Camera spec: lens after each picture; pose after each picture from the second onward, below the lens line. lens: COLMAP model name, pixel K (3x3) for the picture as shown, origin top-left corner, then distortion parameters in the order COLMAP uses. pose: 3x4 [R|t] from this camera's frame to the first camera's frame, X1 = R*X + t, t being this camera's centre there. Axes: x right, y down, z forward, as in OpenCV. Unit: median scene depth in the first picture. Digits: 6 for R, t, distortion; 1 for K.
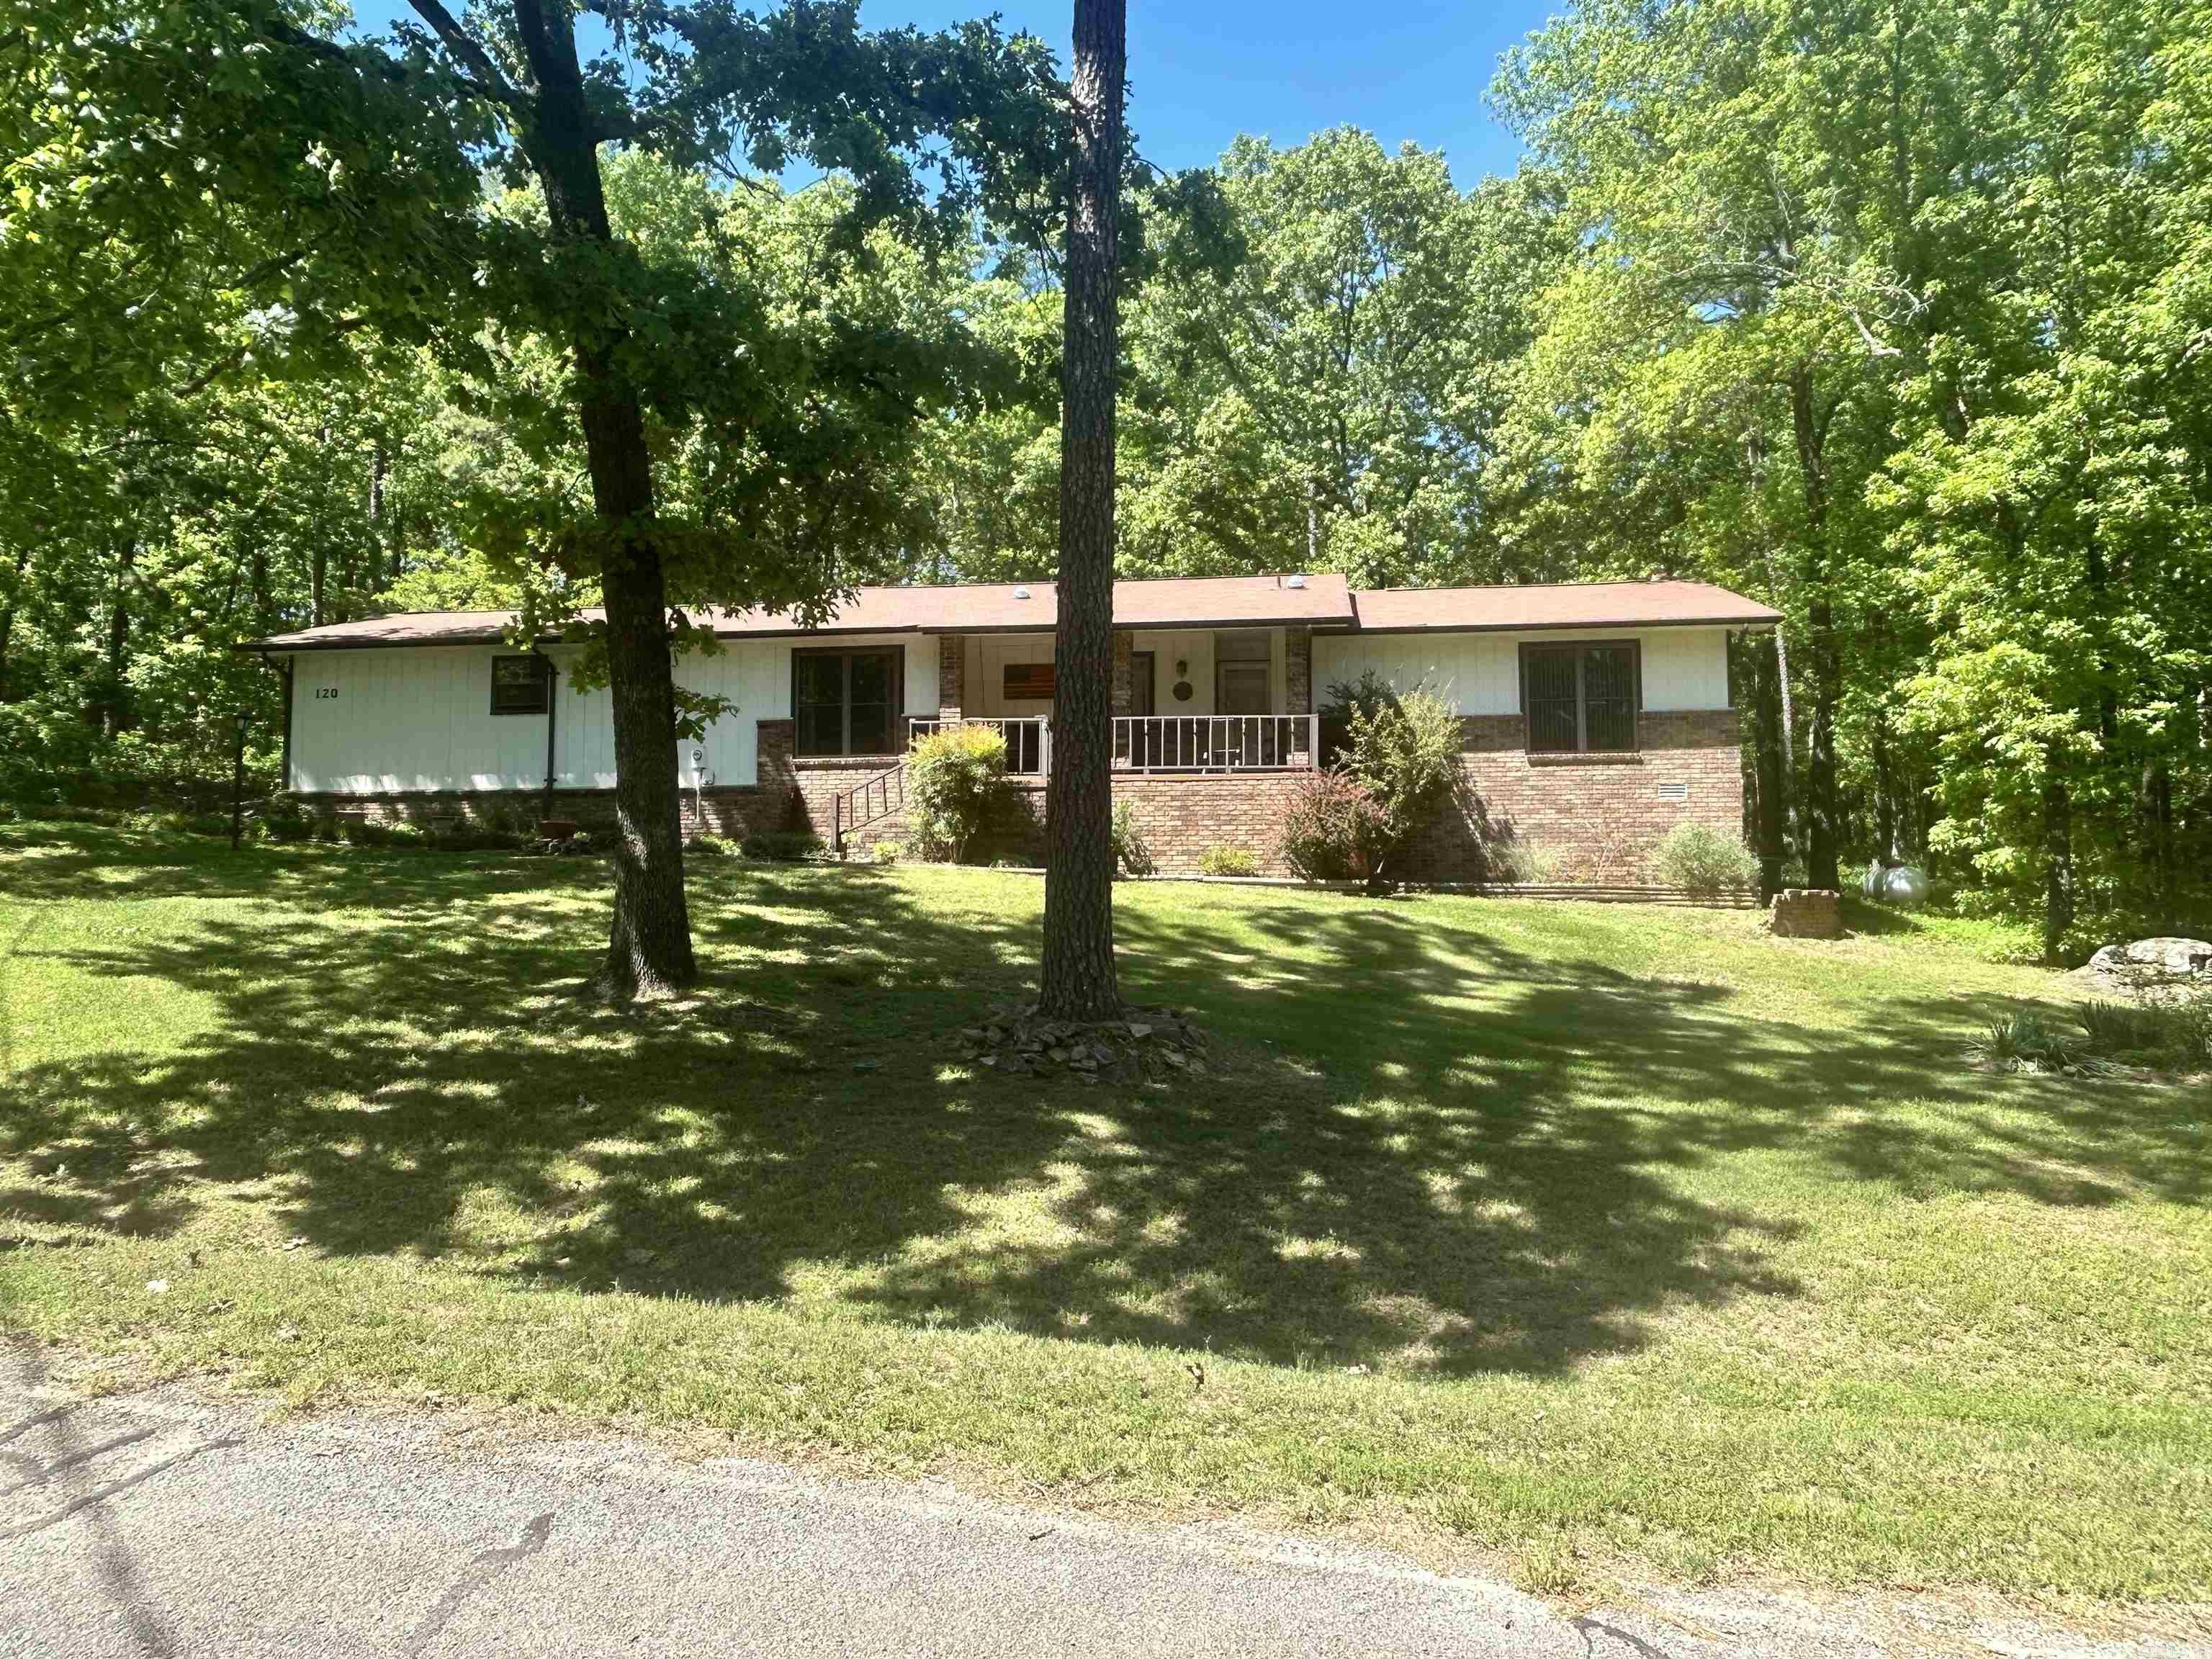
lens RADIAL K [[1575.2, 0, 1115.3], [0, 1575.2, 825.0], [0, 0, 1]] dist [-0.035140, -0.012181]
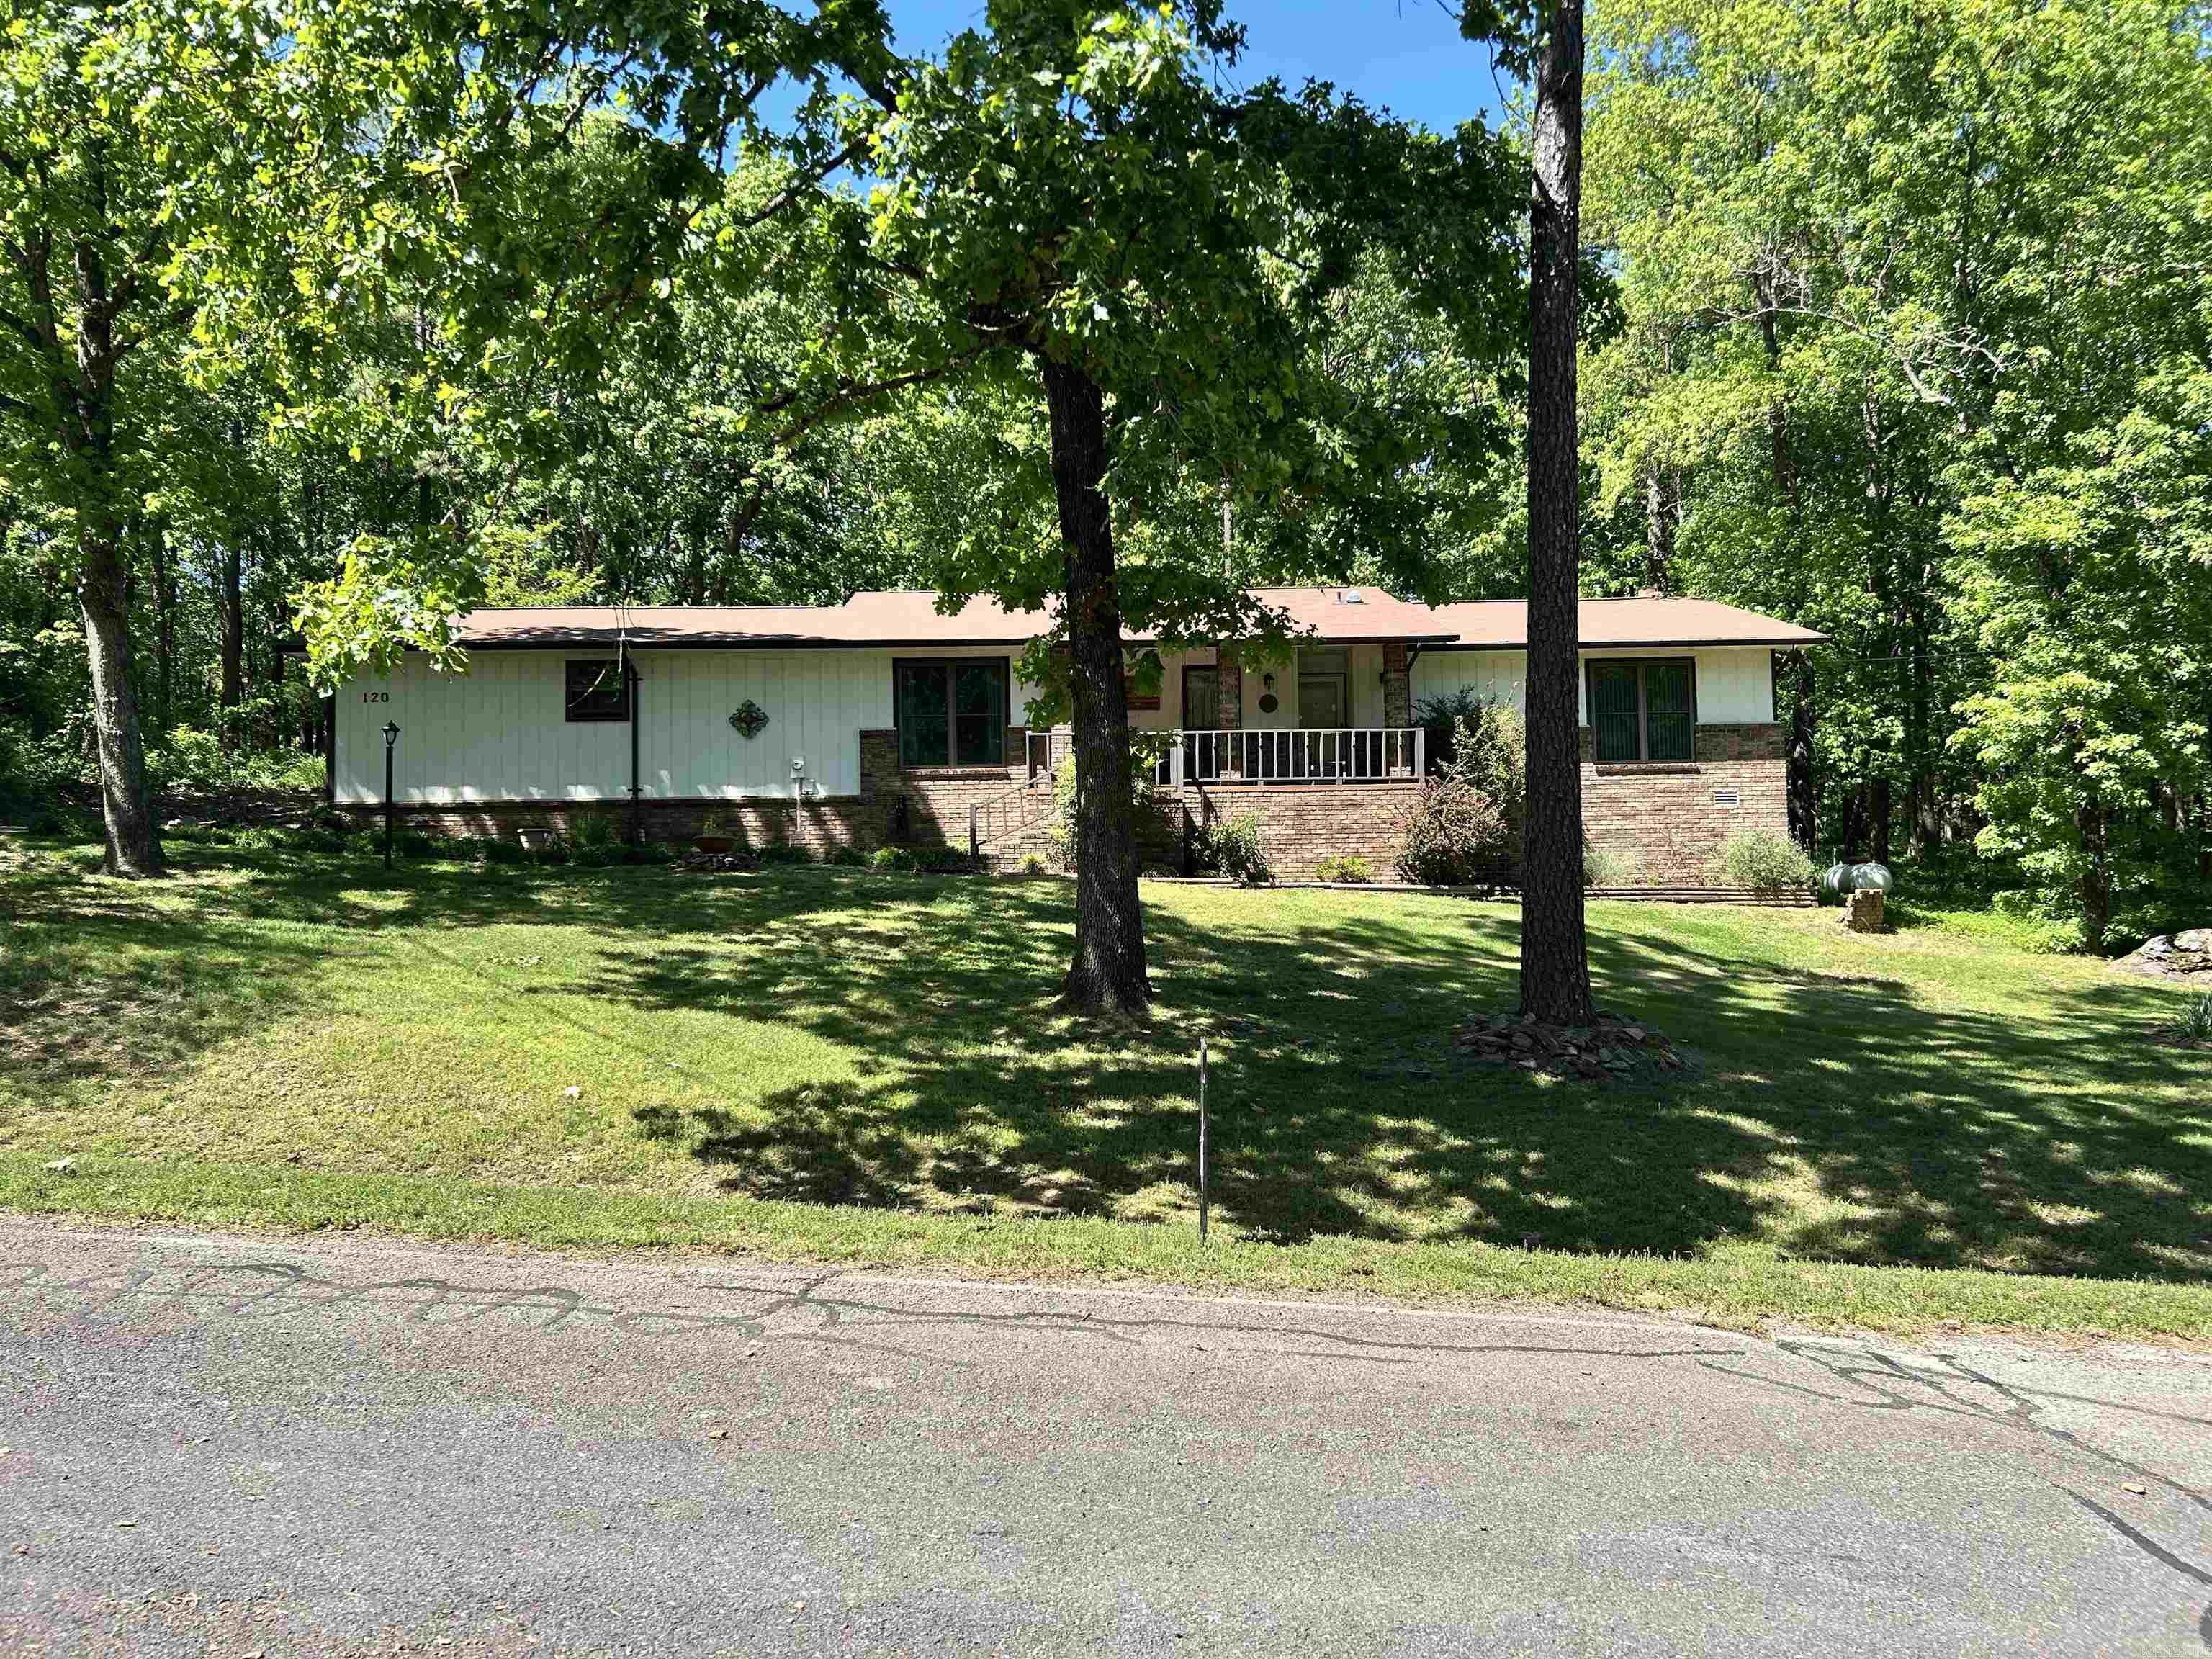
lens RADIAL K [[1640.4, 0, 1093.0], [0, 1640.4, 849.8], [0, 0, 1]] dist [-0.008361, -0.012748]
pose [[0.988687, -0.008688, 0.149740, -0.263890], [0.005176, 0.999703, 0.023831, -0.016469], [-0.149903, -0.022787, 0.988438, -0.058800]]
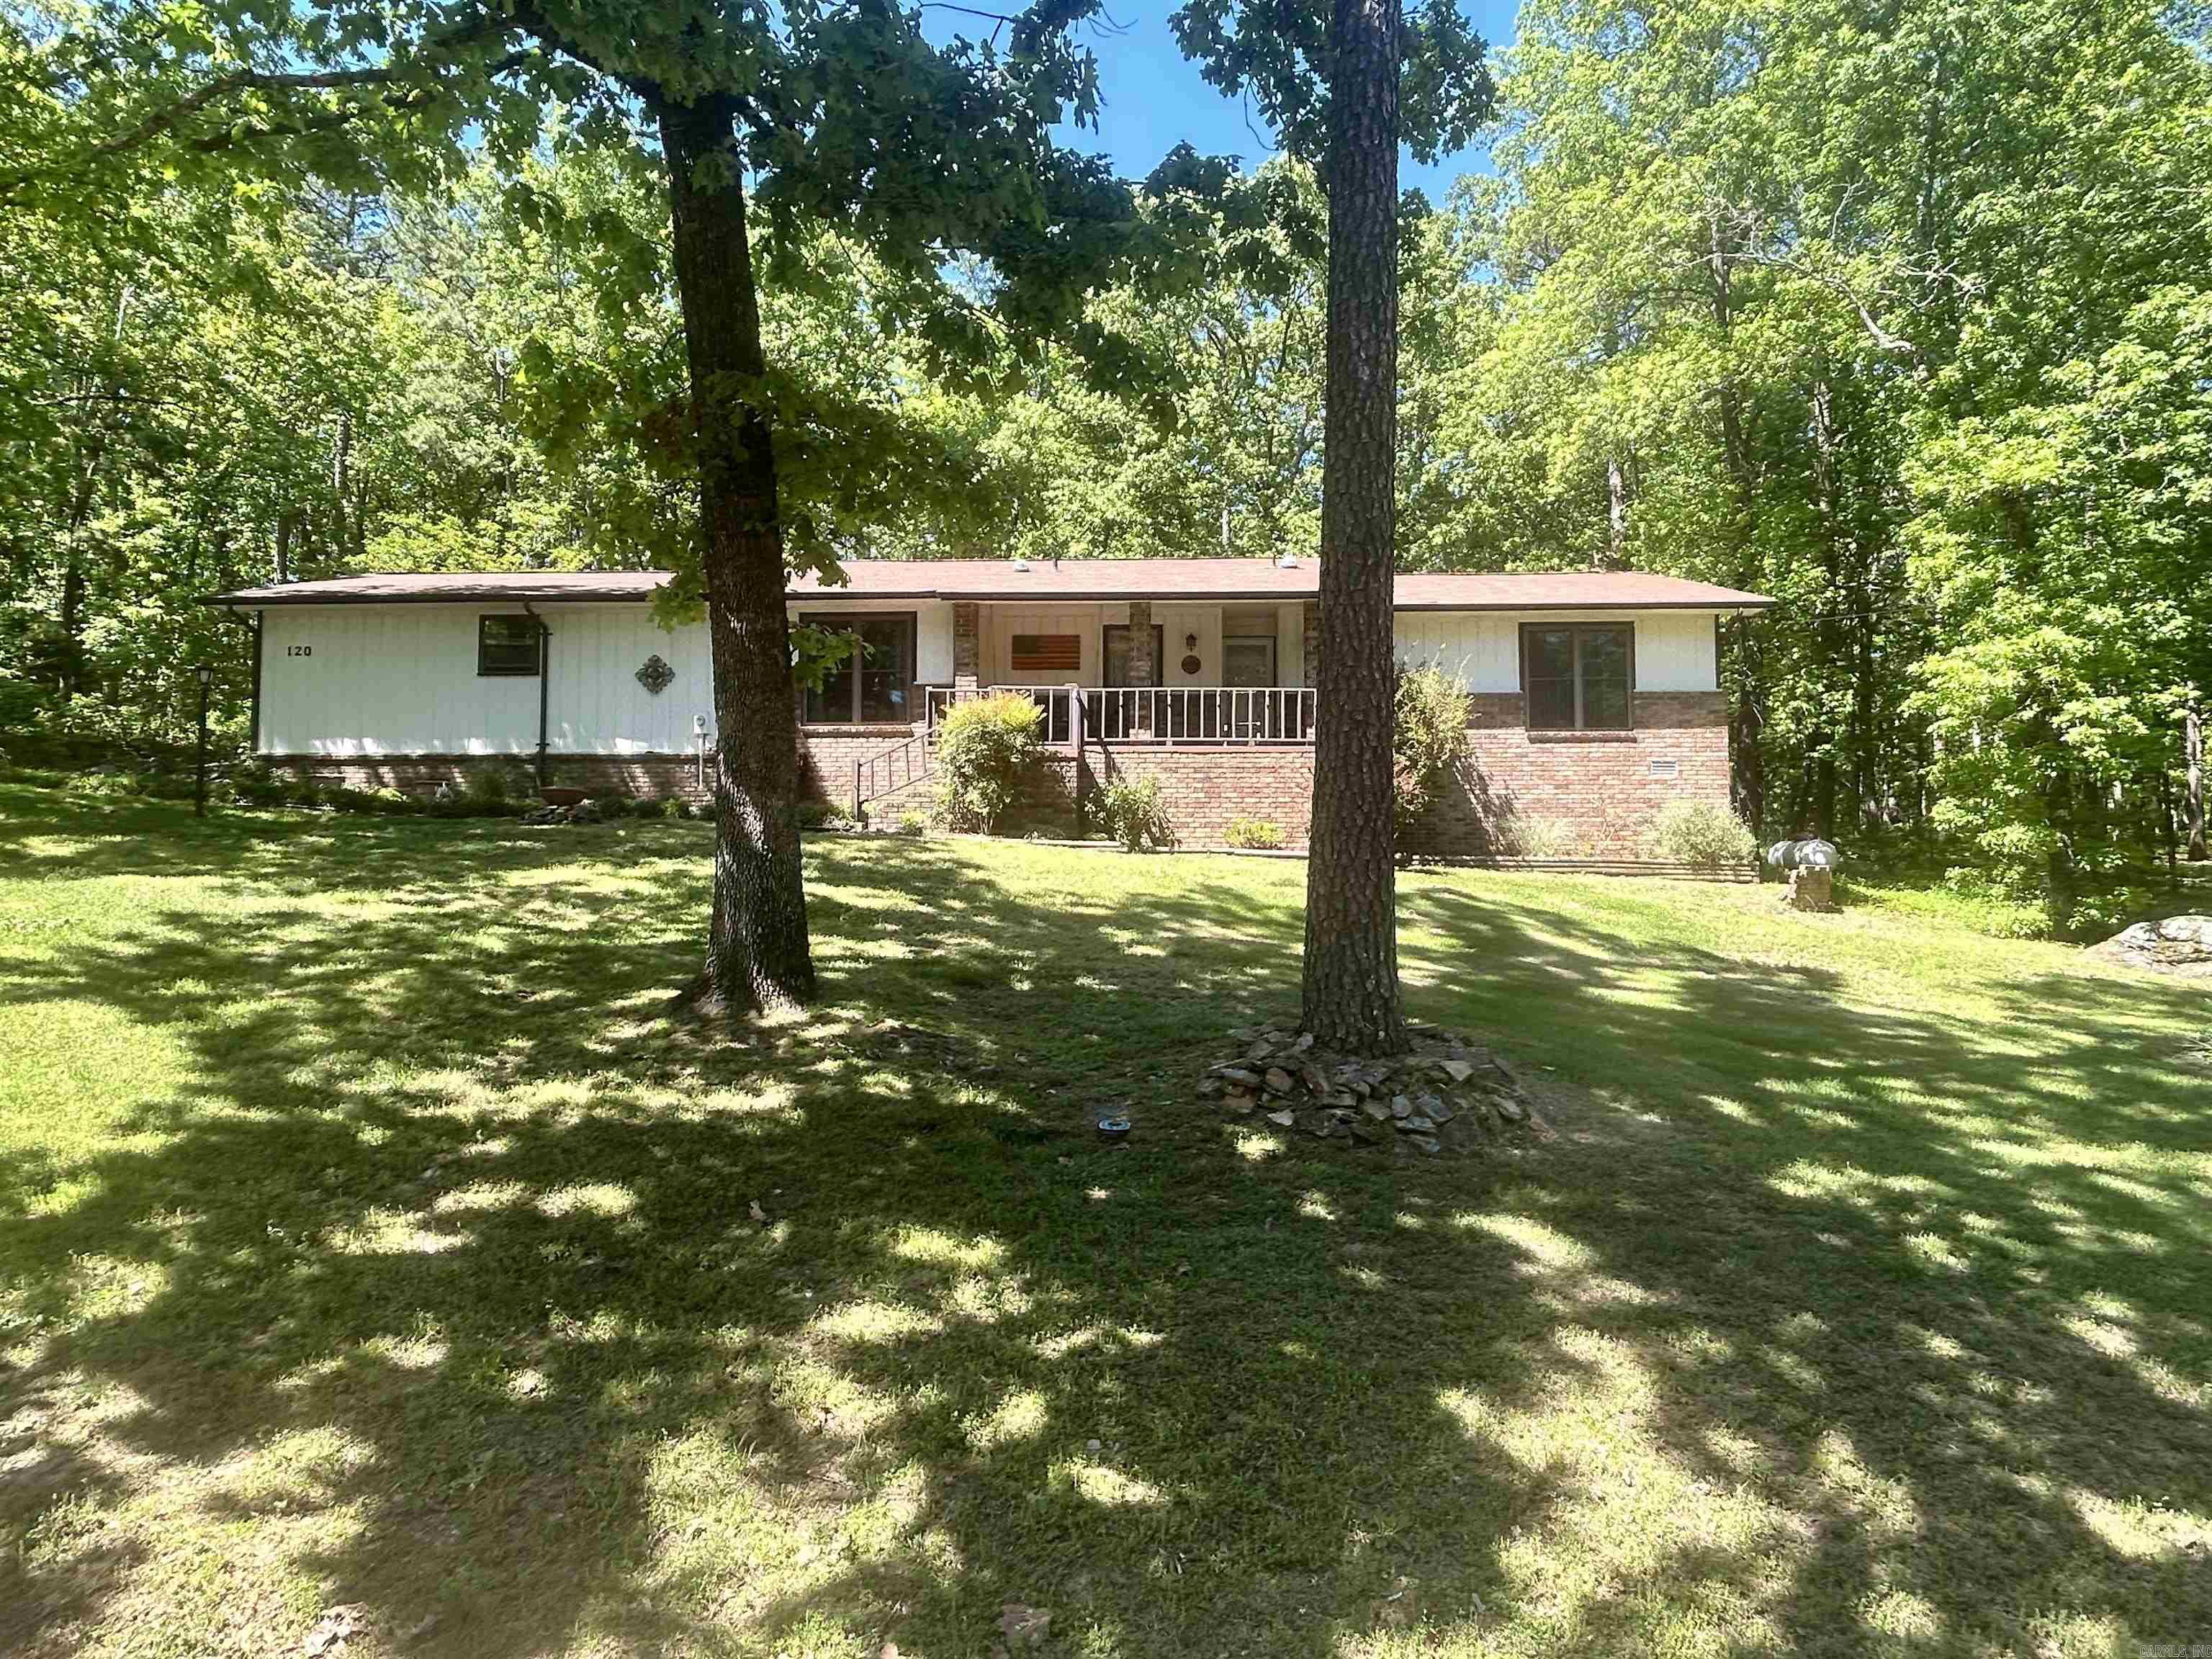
lens RADIAL K [[1312.6, 0, 1110.4], [0, 1312.6, 833.5], [0, 0, 1]] dist [-0.031059, 0.003000]
pose [[0.995087, 0.006266, 0.098810, -0.103327], [-0.009239, 0.999517, 0.029663, -0.001113], [-0.098576, -0.030430, 0.994664, 0.182494]]
